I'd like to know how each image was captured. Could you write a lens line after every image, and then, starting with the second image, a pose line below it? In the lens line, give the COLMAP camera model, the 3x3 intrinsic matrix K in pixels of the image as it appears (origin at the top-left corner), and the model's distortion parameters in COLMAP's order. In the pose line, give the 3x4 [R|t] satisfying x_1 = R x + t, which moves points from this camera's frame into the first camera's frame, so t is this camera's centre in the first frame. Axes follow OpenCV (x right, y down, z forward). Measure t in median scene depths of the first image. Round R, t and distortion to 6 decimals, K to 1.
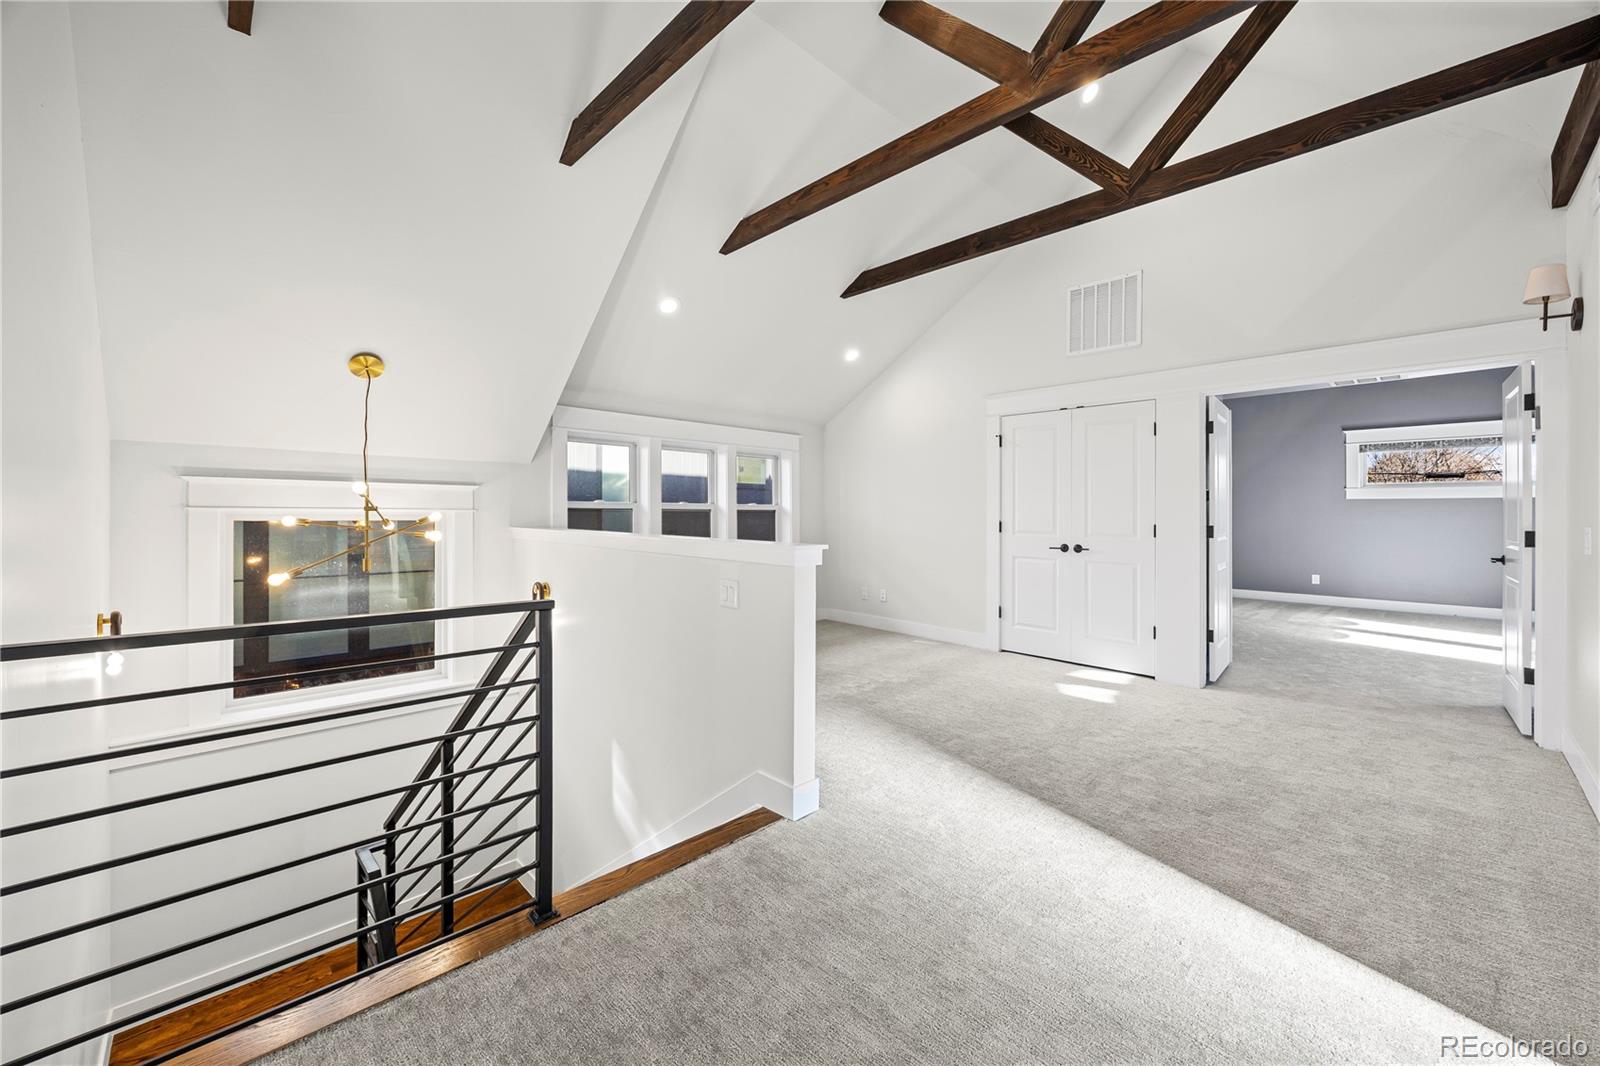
lens RADIAL K [[621.8, 0, 799.8], [0, 621.8, 512.7], [0, 0, 1]] dist [0.007057, -0.003163]
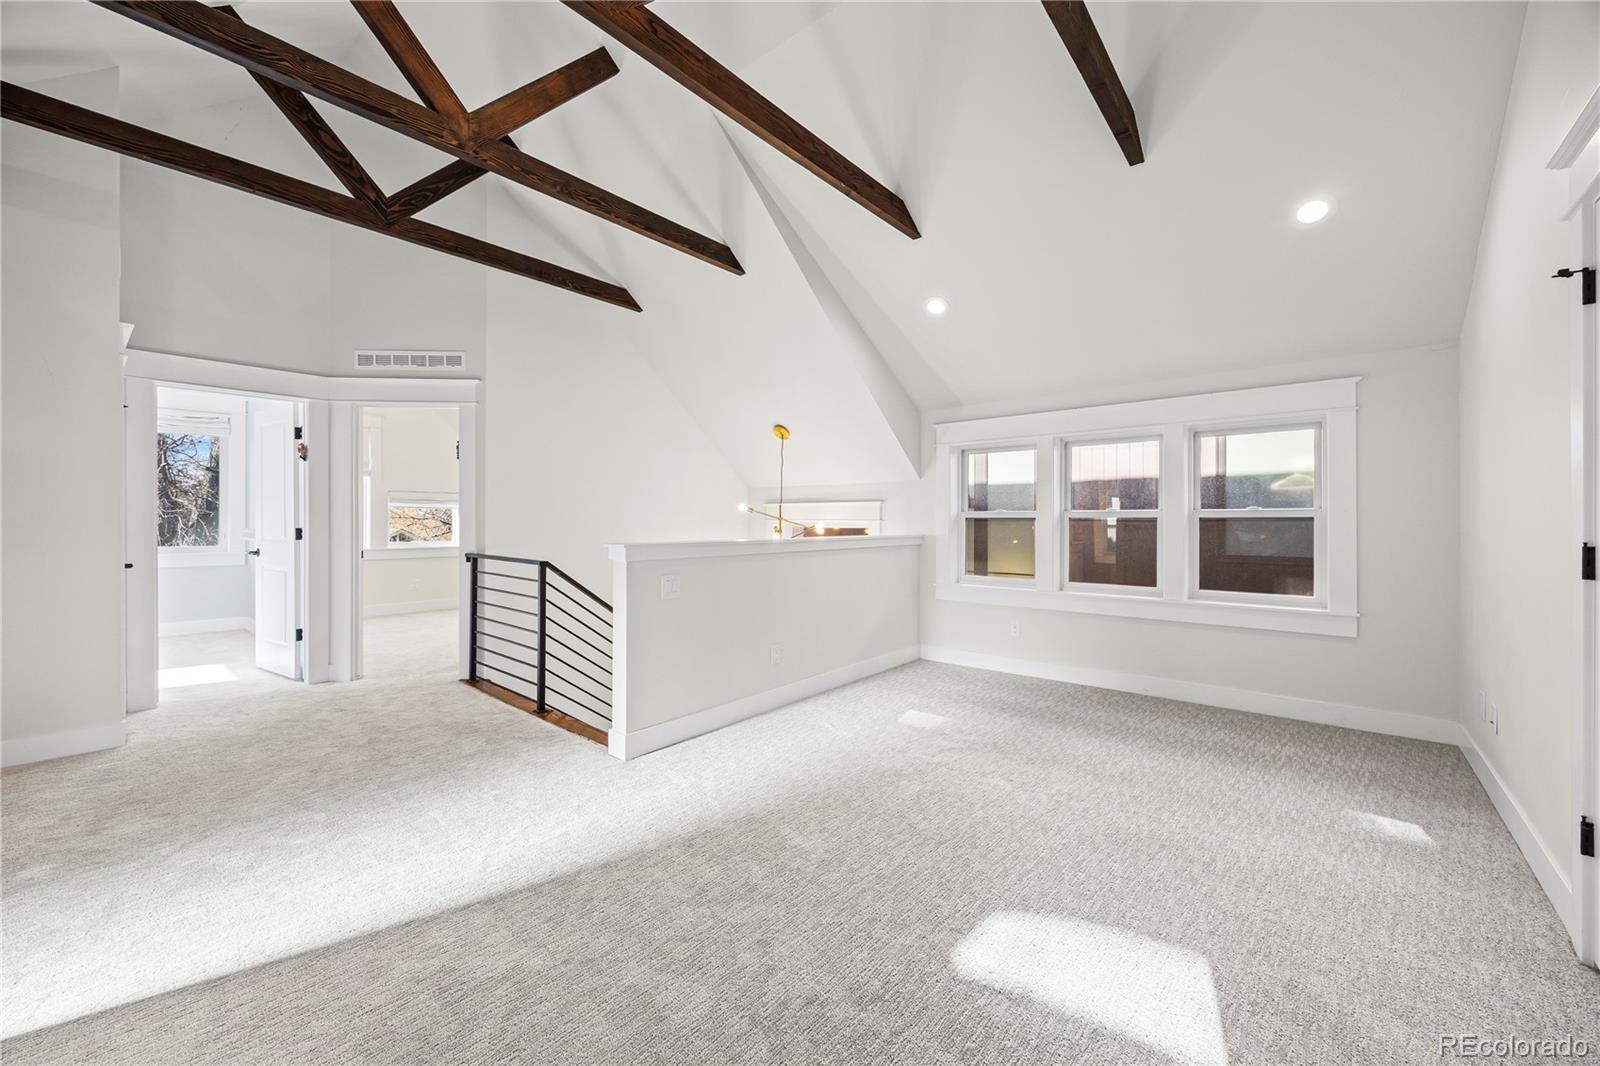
lens RADIAL K [[621.8, 0, 816.5], [0, 621.8, 516.9], [0, 0, 1]] dist [0.007057, -0.003163]
pose [[0.082508, -0.017009, -0.996445, 0.678454], [-0.004648, 0.999837, -0.017451, 0.011608], [0.996580, 0.006071, 0.082416, 0.675390]]
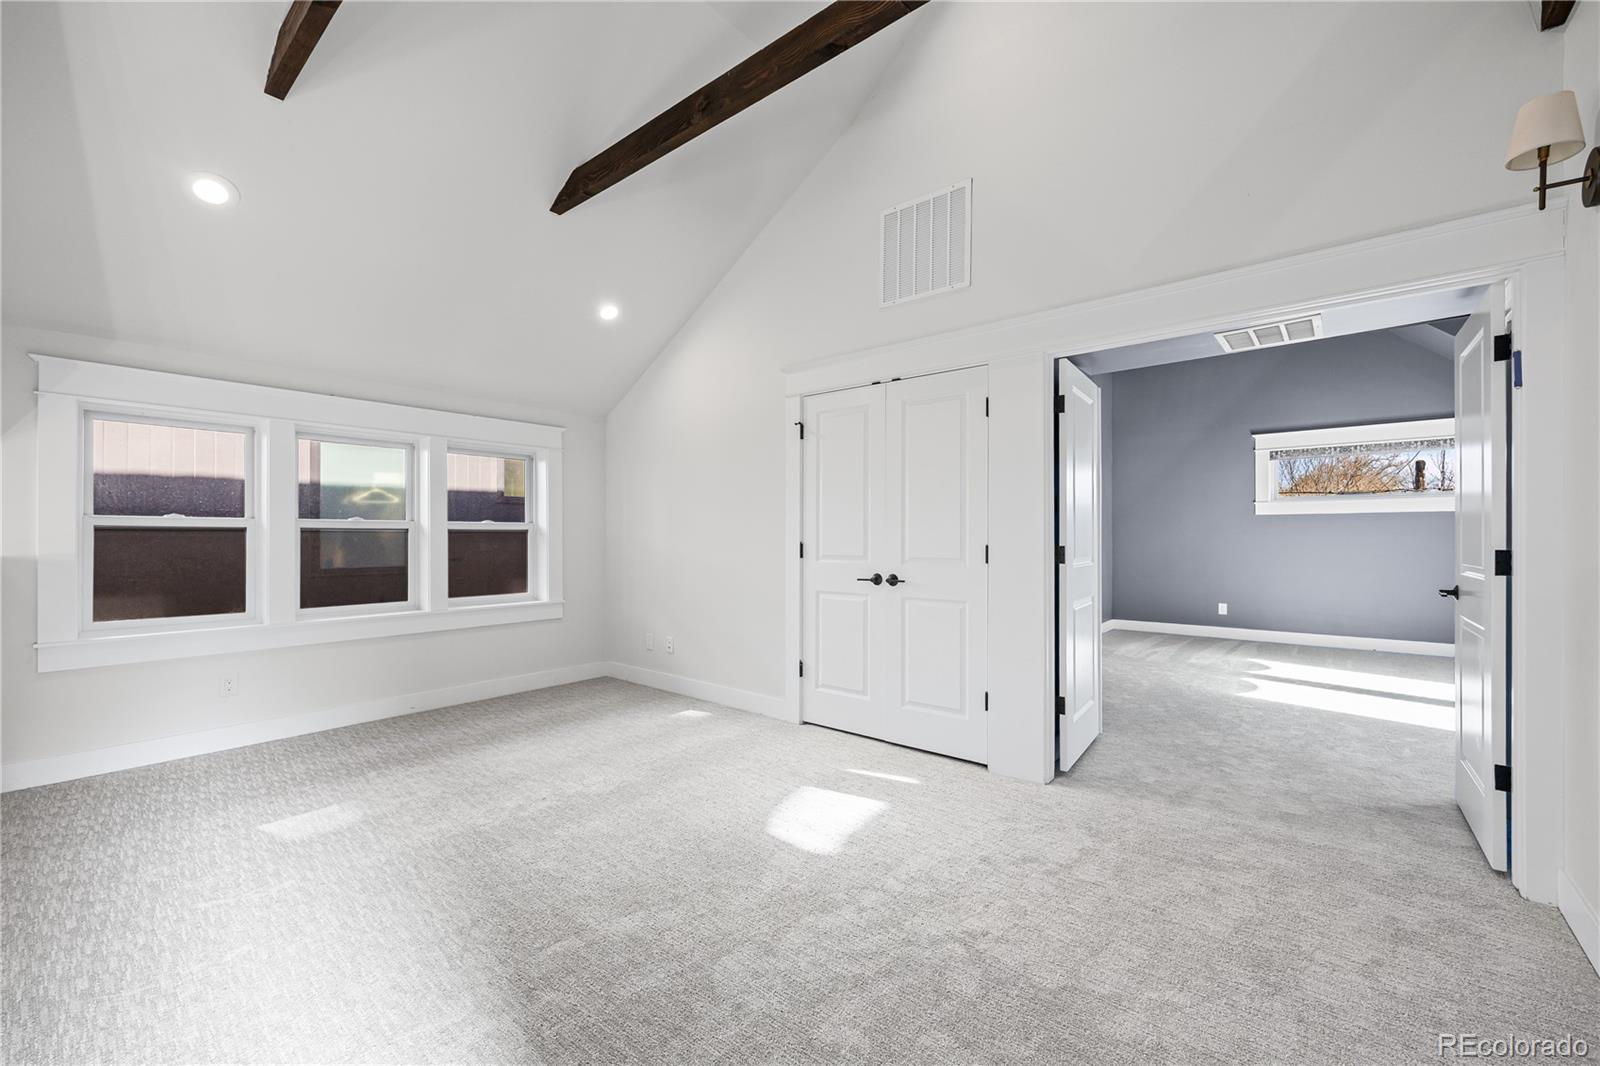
lens RADIAL K [[621.8, 0, 814.7], [0, 621.8, 540.9], [0, 0, 1]] dist [0.007057, -0.003163]
pose [[0.995835, -0.006311, 0.090952, 0.308221], [0.005828, 0.999968, 0.005570, 0.009567], [-0.090984, -0.005017, 0.995840, 0.321175]]
